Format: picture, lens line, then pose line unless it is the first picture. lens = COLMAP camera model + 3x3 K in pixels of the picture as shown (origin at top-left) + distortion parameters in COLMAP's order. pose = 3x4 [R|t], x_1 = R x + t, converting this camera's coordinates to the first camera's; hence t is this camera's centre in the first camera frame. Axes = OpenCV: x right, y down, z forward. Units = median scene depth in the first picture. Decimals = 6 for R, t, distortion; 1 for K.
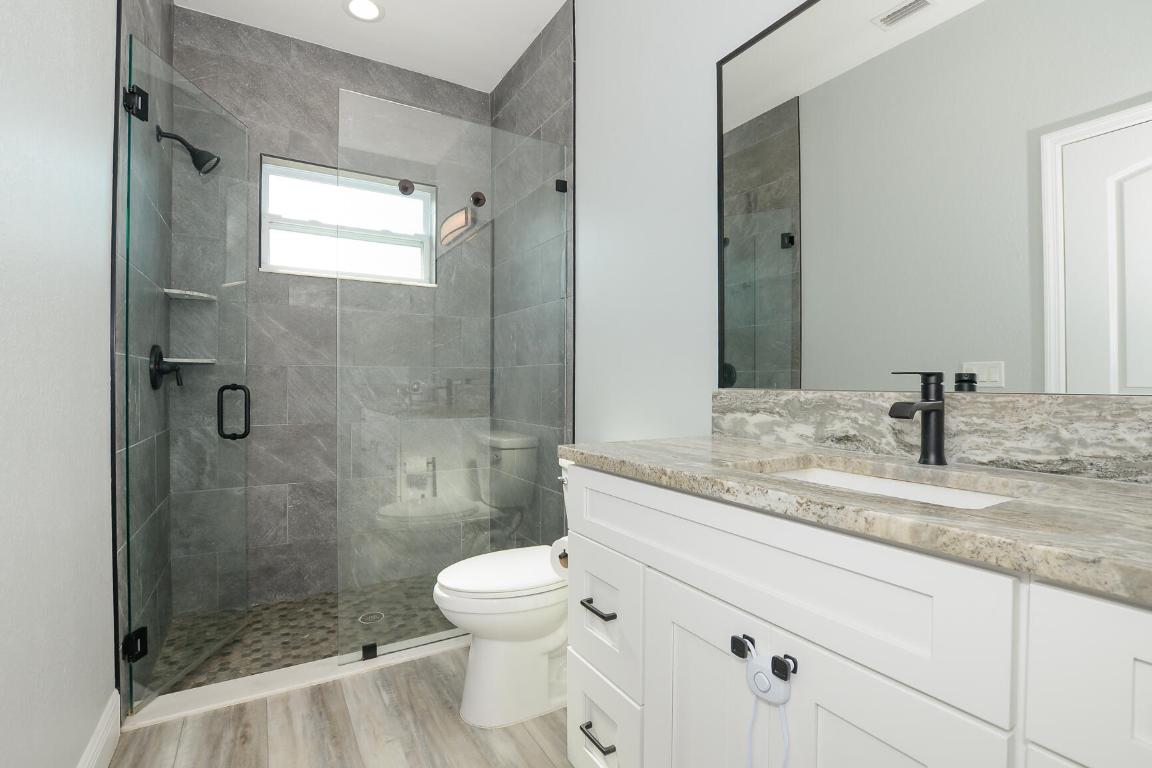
lens RADIAL K [[524.8, 0, 574.5], [0, 524.8, 383.7], [0, 0, 1]] dist [0.001328, 0.000169]
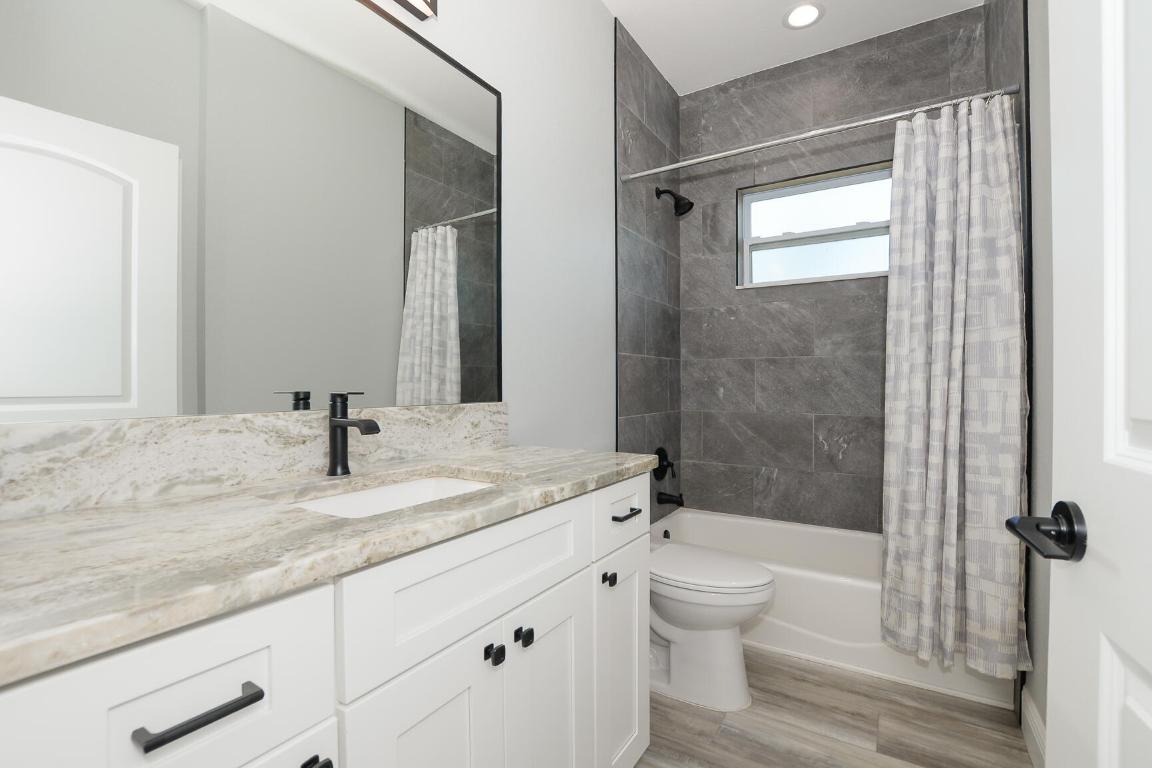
lens RADIAL K [[524.8, 0, 574.5], [0, 524.8, 384.4], [0, 0, 1]] dist [0.001328, 0.000169]
pose [[0.457417, 0.003330, -0.889246, 1.434330], [-0.002168, 0.999994, 0.002629, -0.034457], [0.889250, 0.000726, 0.457422, 0.707610]]
